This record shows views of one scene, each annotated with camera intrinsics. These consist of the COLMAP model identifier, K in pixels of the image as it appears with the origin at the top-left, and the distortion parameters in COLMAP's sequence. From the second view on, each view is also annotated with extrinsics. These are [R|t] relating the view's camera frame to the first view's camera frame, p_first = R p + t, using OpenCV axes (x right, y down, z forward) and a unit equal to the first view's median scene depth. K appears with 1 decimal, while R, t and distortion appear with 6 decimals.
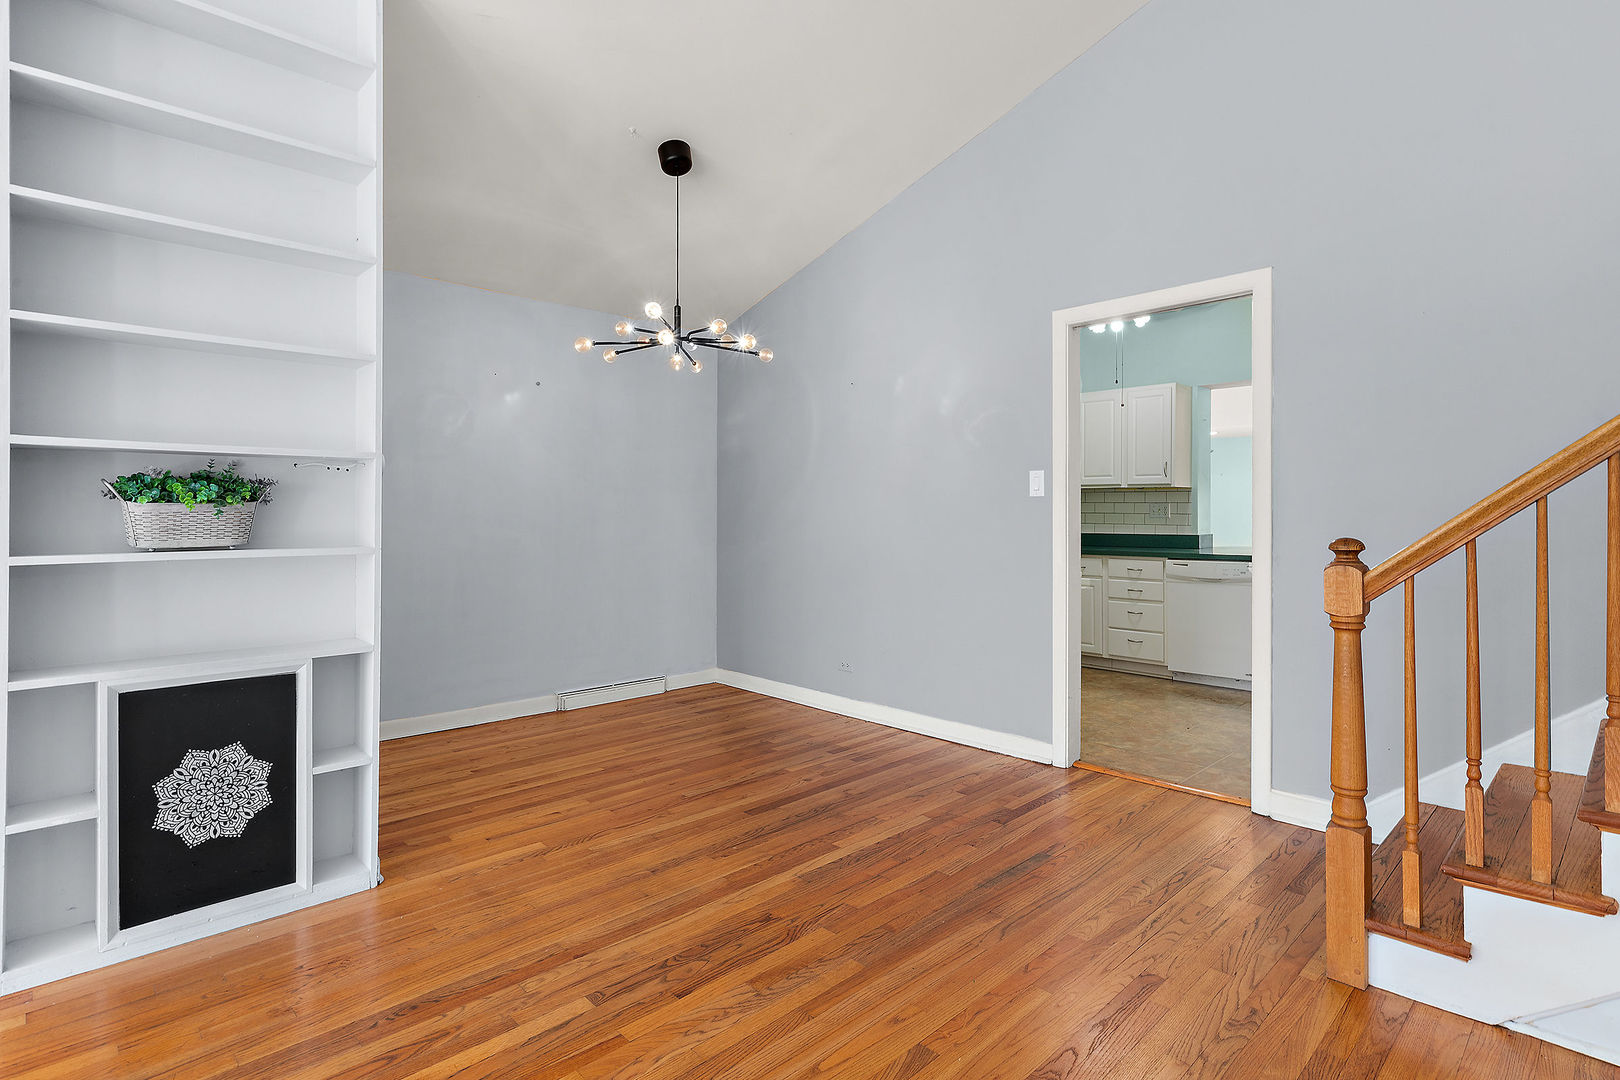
lens RADIAL K [[798.9, 0, 821.1], [0, 798.9, 526.5], [0, 0, 1]] dist [-0.004414, -0.000364]
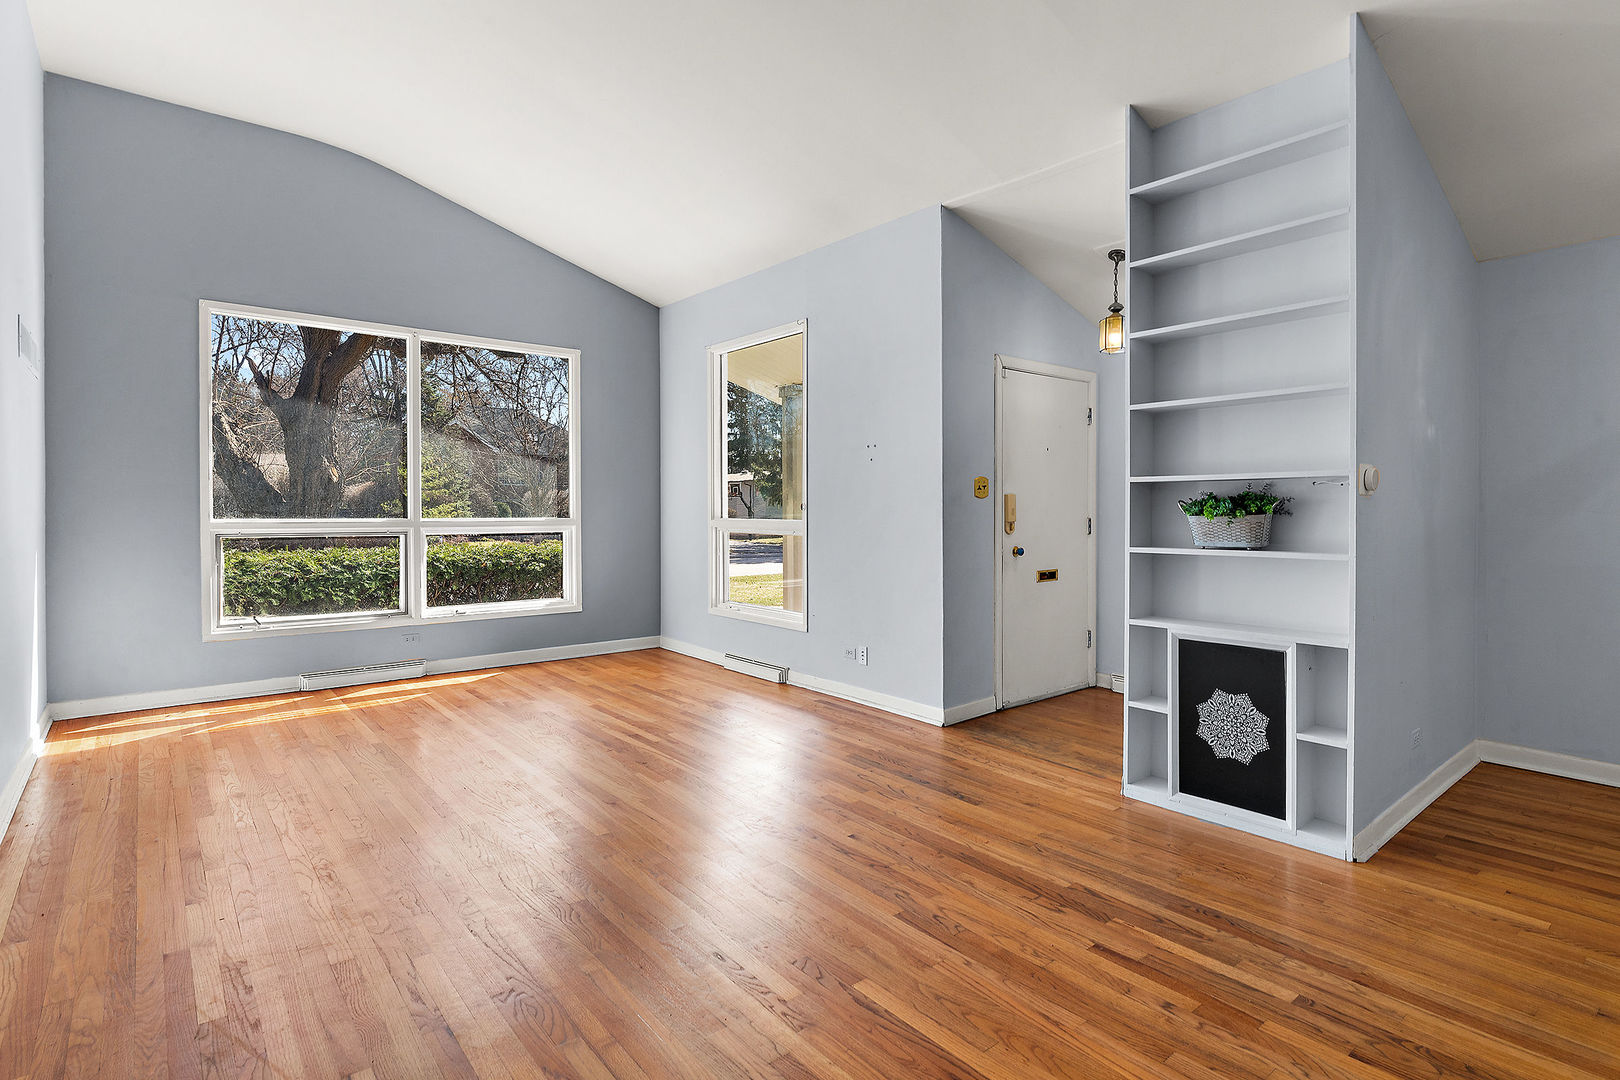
lens RADIAL K [[798.9, 0, 819.4], [0, 798.9, 529.4], [0, 0, 1]] dist [-0.004414, -0.000364]
pose [[-0.072138, 0.021280, -0.997168, 0.657030], [-0.014810, 0.999639, 0.022404, -0.025810], [0.997285, 0.016384, -0.071797, 0.375654]]
